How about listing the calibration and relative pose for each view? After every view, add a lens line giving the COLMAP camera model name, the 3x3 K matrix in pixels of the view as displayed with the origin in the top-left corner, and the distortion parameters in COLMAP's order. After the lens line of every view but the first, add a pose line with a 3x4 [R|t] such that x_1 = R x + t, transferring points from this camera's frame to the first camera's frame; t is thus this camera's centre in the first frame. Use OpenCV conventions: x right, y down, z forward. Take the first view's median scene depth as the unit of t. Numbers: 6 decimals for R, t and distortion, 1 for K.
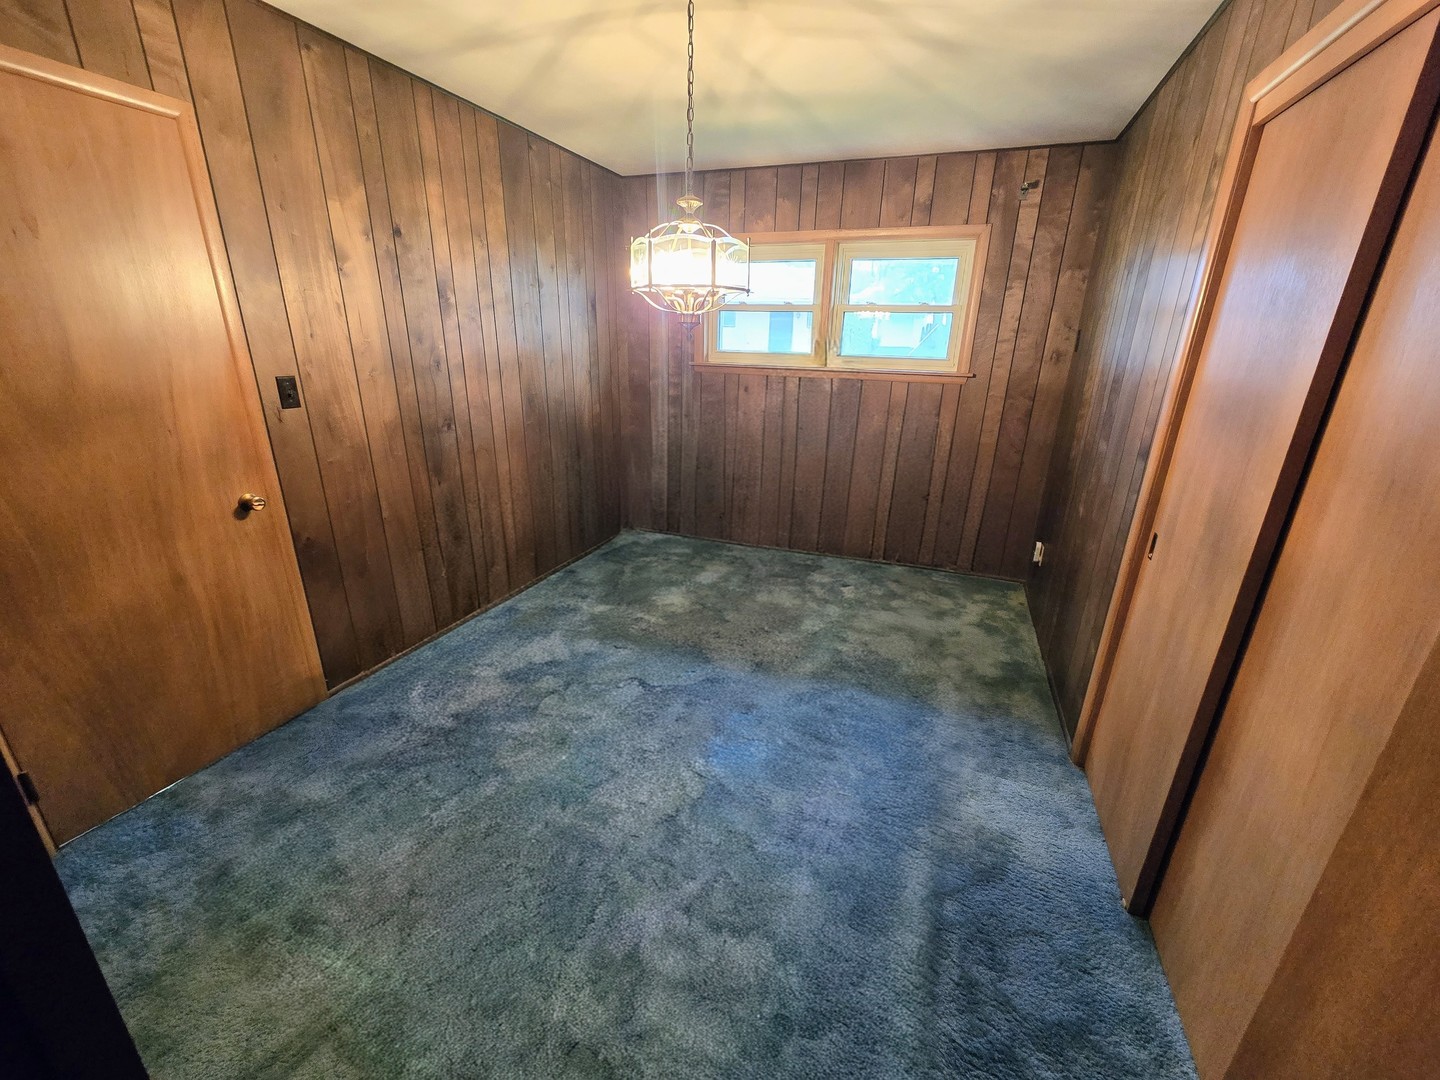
lens RADIAL K [[587.8, 0, 713.3], [0, 587.8, 538.8], [0, 0, 1]] dist [-0.001013, -0.000218]
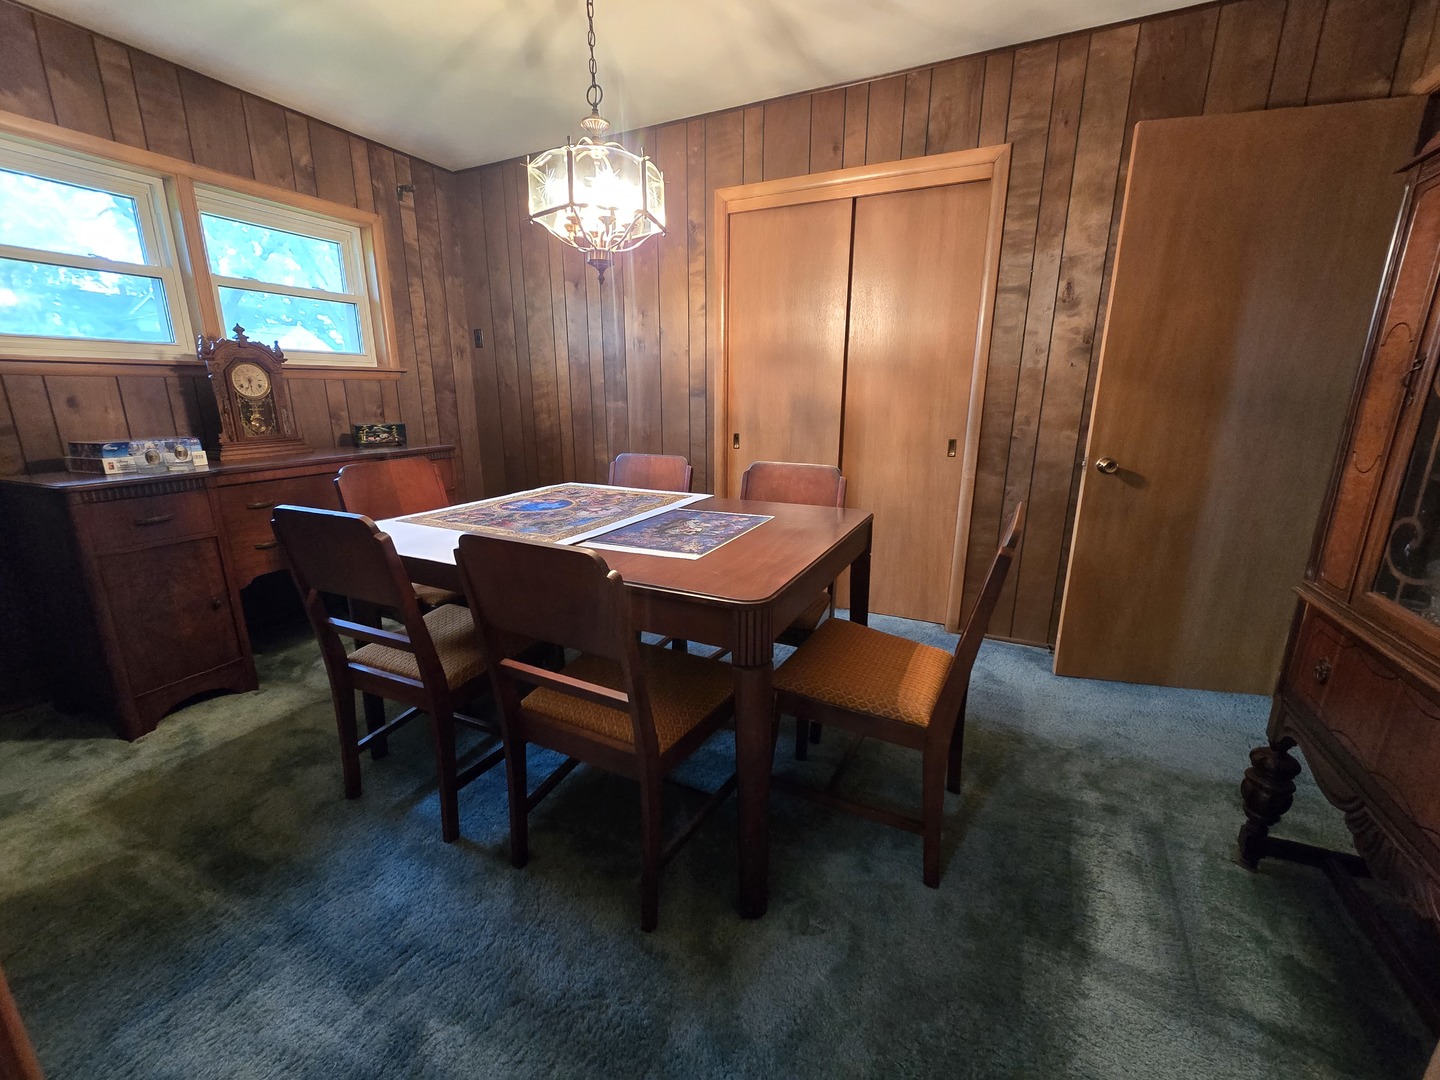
lens RADIAL K [[587.8, 0, 713.3], [0, 587.8, 538.8], [0, 0, 1]] dist [-0.001013, -0.000218]
pose [[0.074730, -0.264228, 0.961561, -0.564651], [0.334669, 0.914978, 0.225417, -0.074998], [-0.939368, 0.304959, 0.156805, 0.479721]]
